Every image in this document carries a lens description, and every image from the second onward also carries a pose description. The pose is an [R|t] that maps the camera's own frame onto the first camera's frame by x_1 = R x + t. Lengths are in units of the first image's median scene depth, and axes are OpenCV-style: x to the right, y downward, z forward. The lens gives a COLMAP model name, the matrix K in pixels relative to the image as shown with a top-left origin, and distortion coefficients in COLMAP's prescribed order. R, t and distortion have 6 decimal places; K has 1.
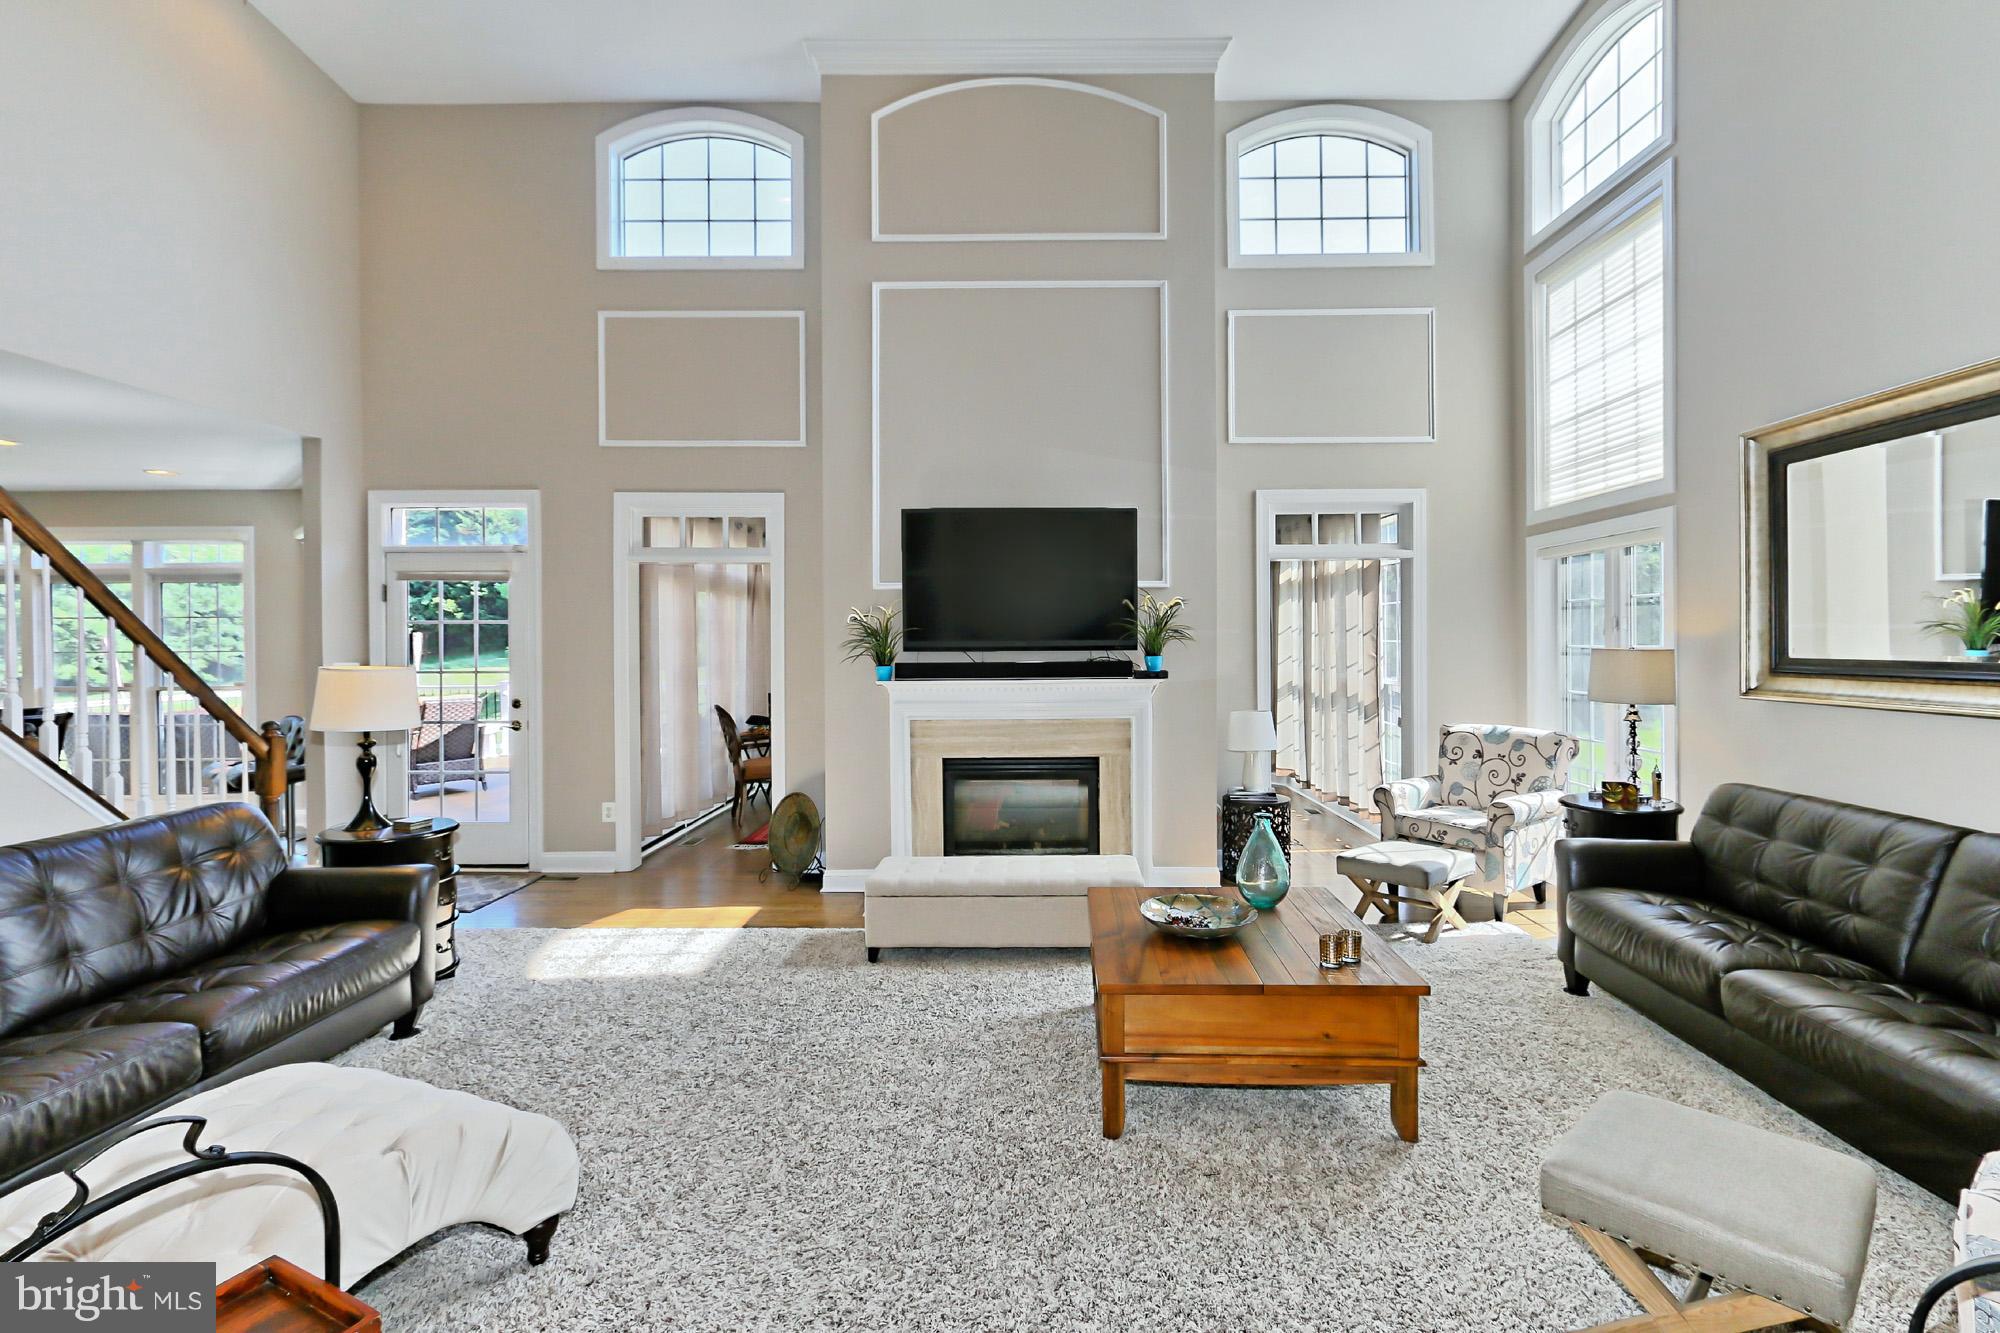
lens RADIAL K [[959.4, 0, 1000.0], [0, 959.4, 666.5], [0, 0, 1]] dist [0.000240, 0.000314]
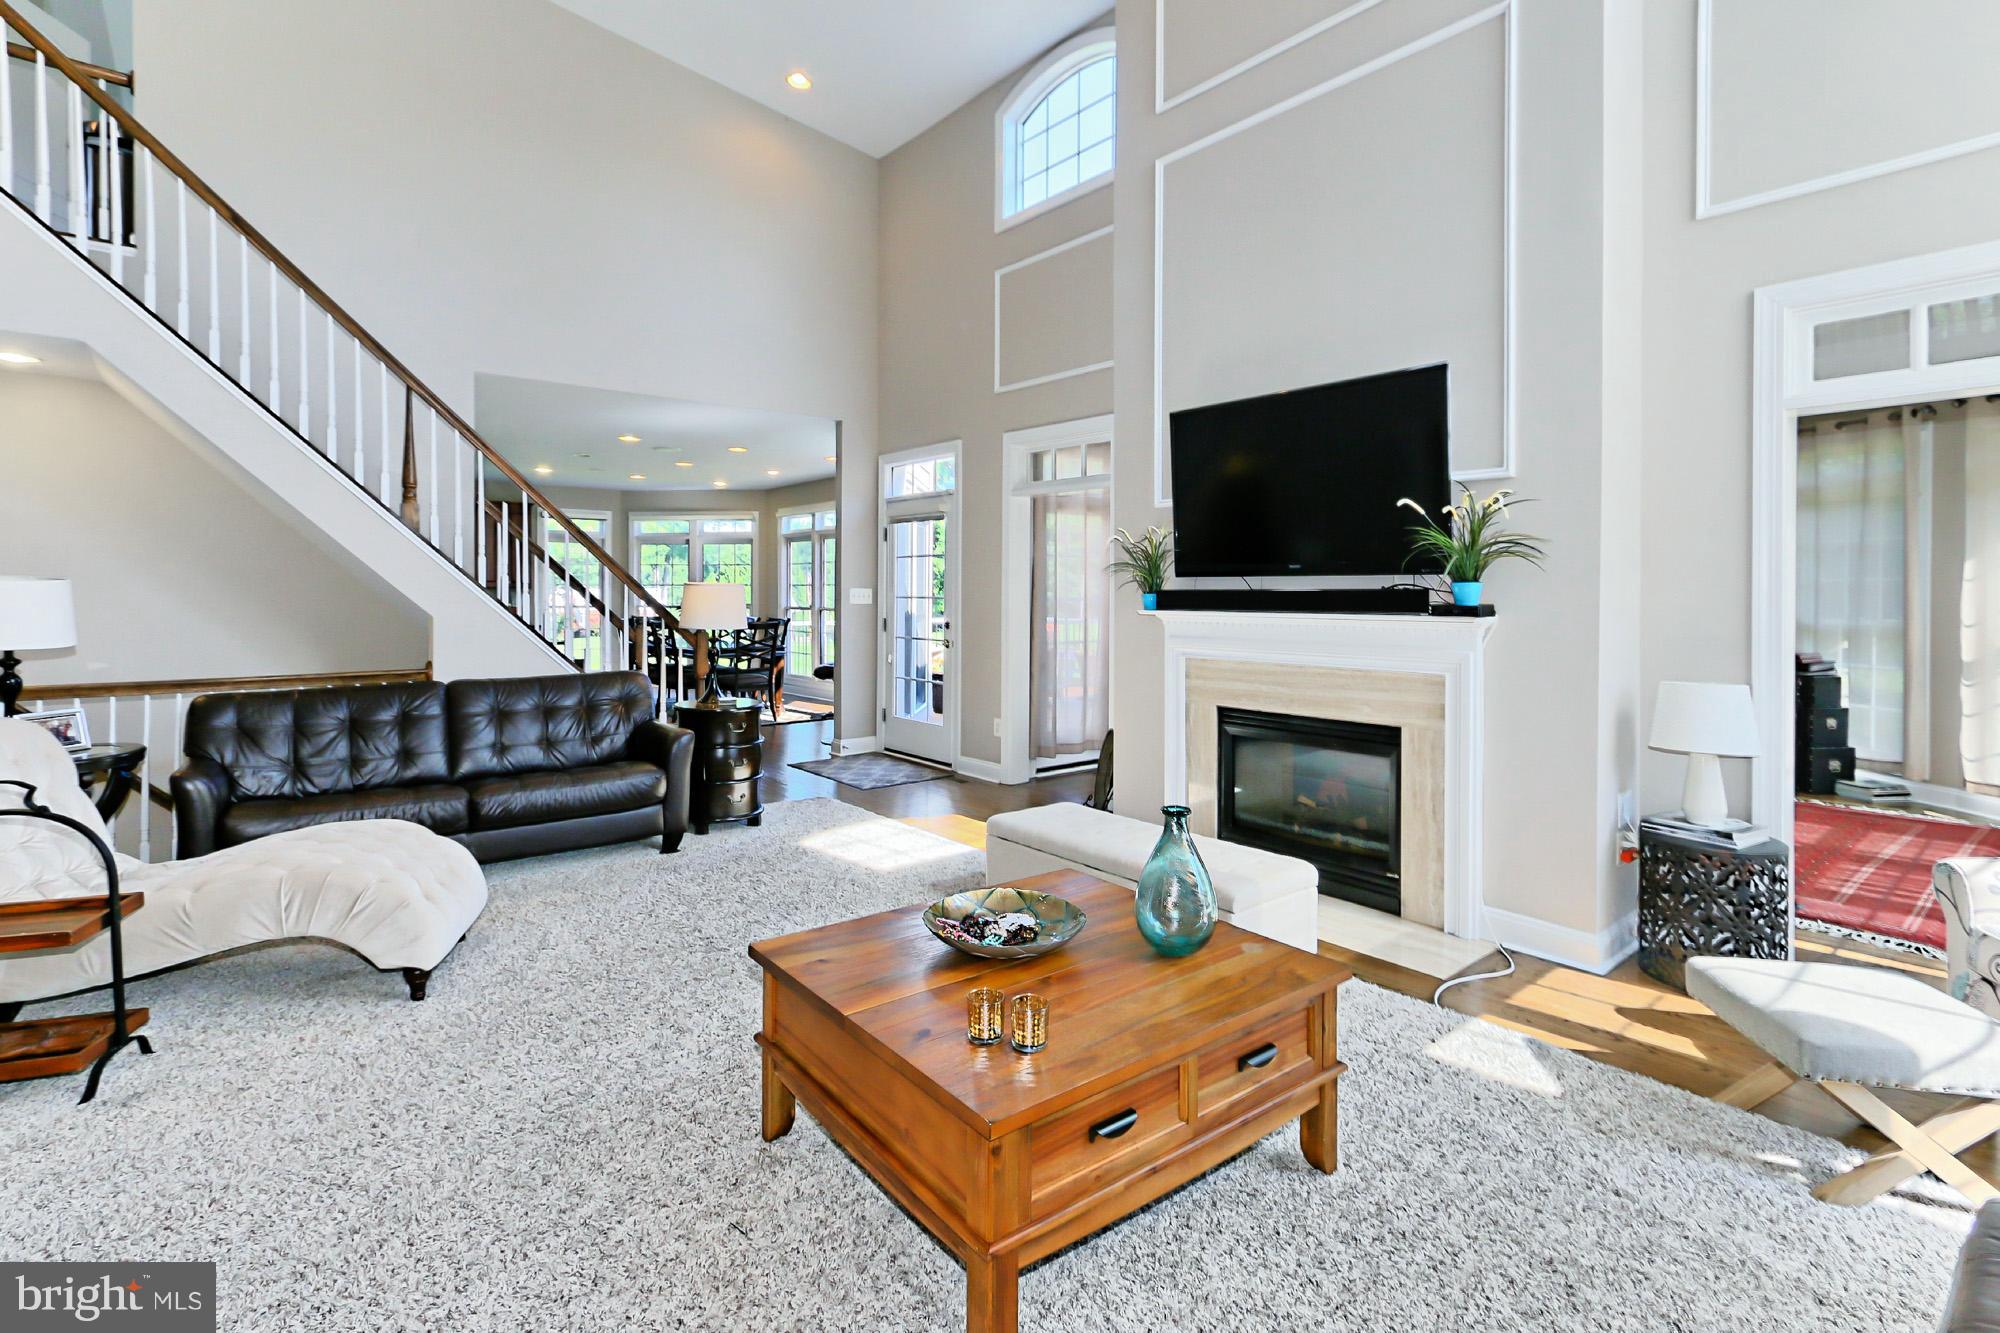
lens RADIAL K [[962.2, 0, 1002.4], [0, 962.2, 608.5], [0, 0, 1]] dist [0.000891, 0.000415]
pose [[0.620273, 0.019727, -0.784138, 0.475756], [-0.029256, 0.999570, 0.002005, 0.014940], [0.783840, 0.021697, 0.620584, 0.339126]]
